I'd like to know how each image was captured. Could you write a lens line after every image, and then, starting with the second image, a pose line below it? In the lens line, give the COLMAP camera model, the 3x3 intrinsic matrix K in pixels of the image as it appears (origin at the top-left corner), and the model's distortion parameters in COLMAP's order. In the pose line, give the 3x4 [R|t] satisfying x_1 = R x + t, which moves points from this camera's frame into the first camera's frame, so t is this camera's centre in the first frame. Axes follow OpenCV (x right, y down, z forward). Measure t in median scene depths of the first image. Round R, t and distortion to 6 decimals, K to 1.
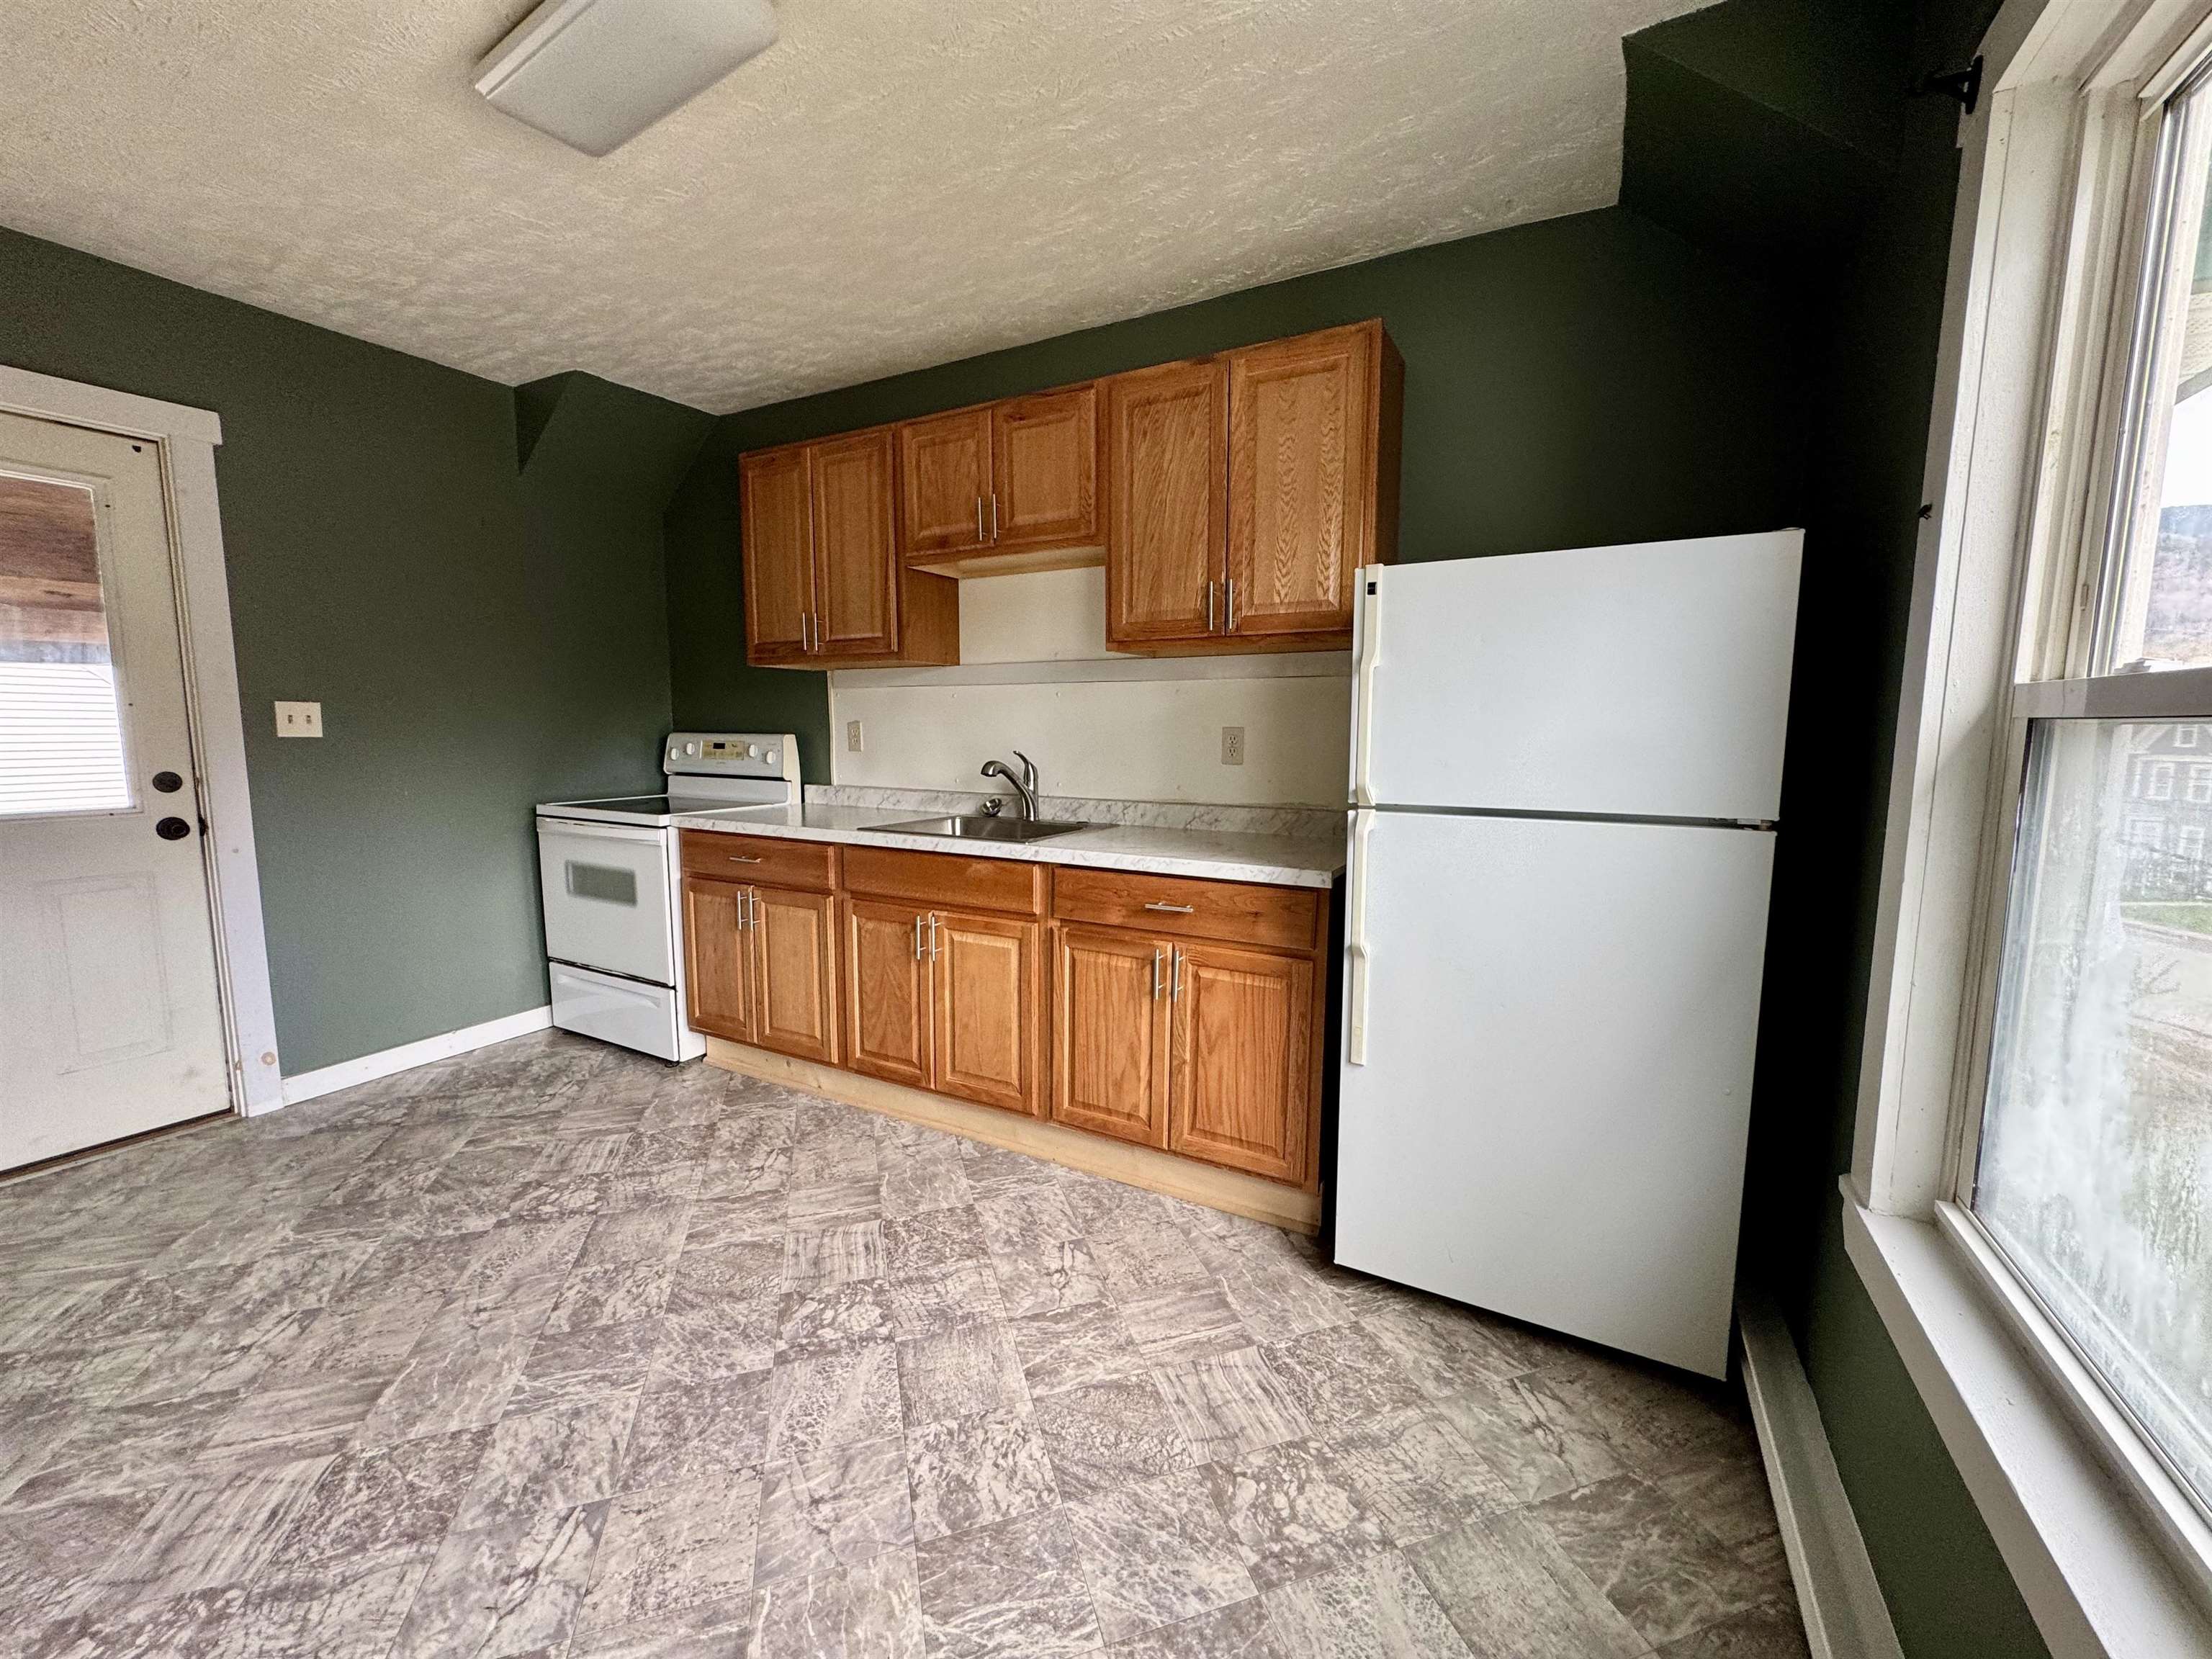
lens RADIAL K [[868.3, 0, 1102.2], [0, 868.3, 828.5], [0, 0, 1]] dist [0.002645, -0.000881]
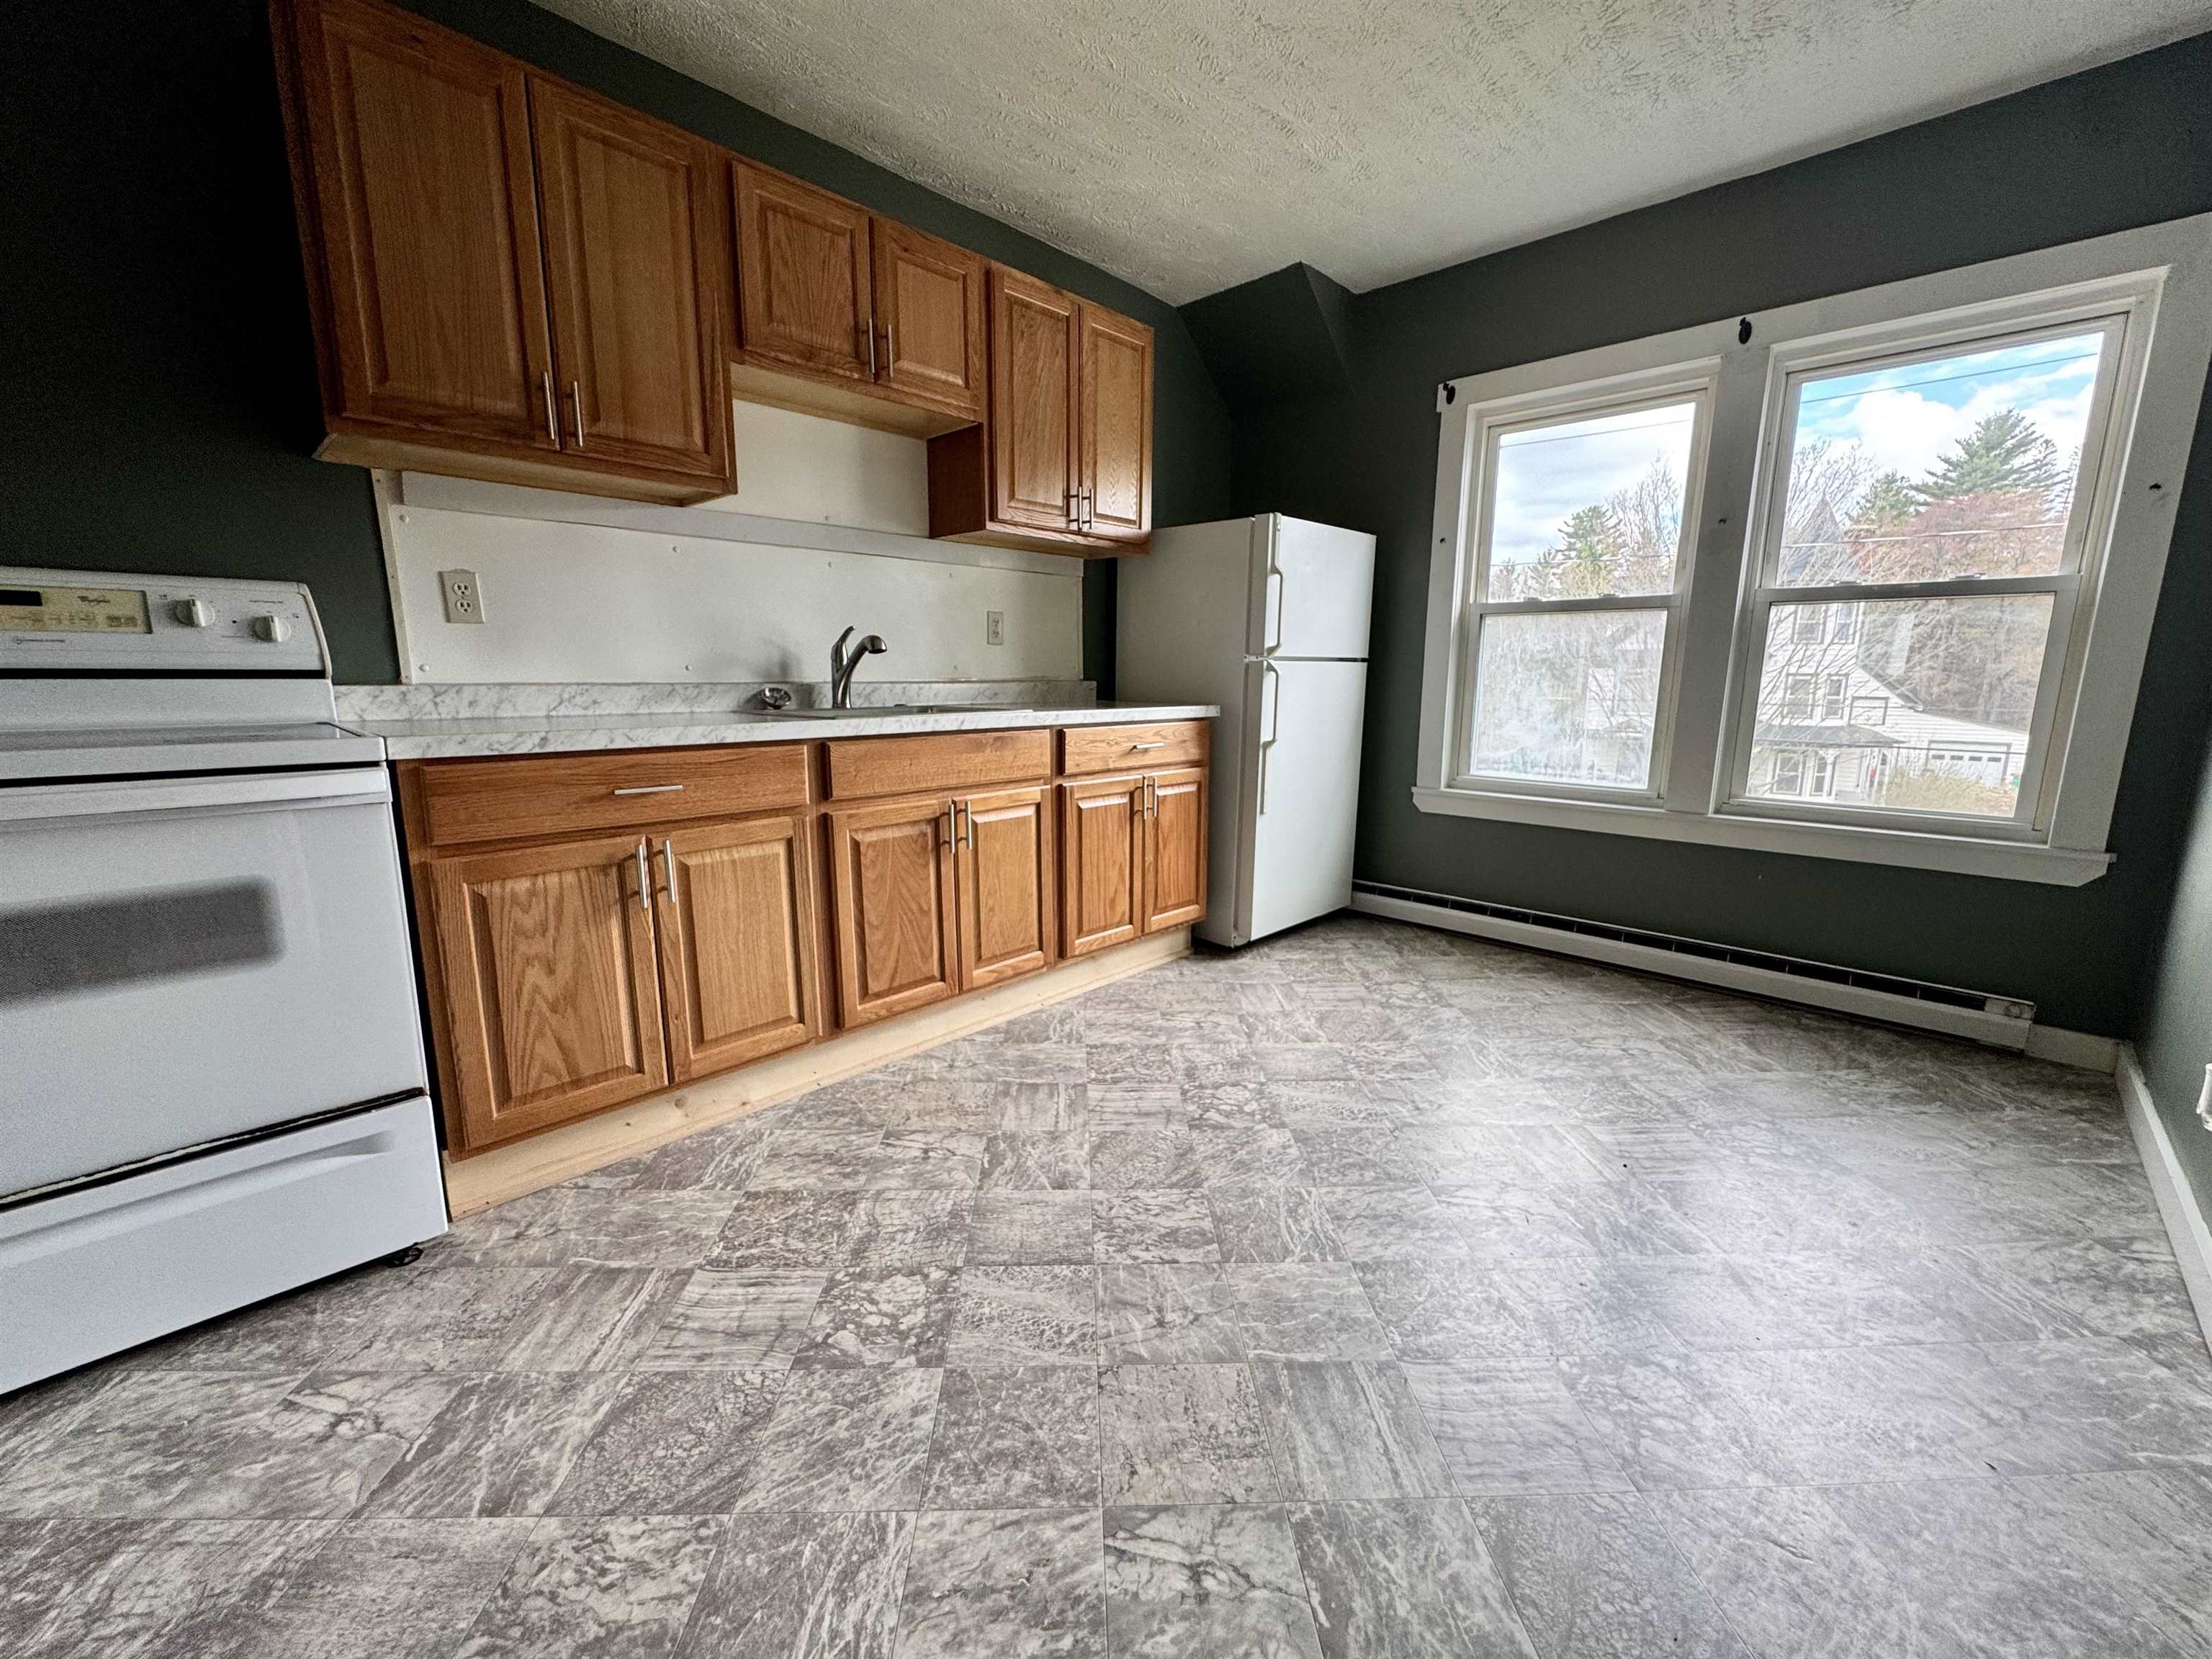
lens RADIAL K [[868.3, 0, 1087.3], [0, 868.3, 837.6], [0, 0, 1]] dist [0.002645, -0.000881]
pose [[0.278381, -0.182181, 0.943035, -1.123522], [0.114145, 0.981163, 0.155852, 0.011830], [-0.953664, 0.064257, 0.293932, 0.667331]]
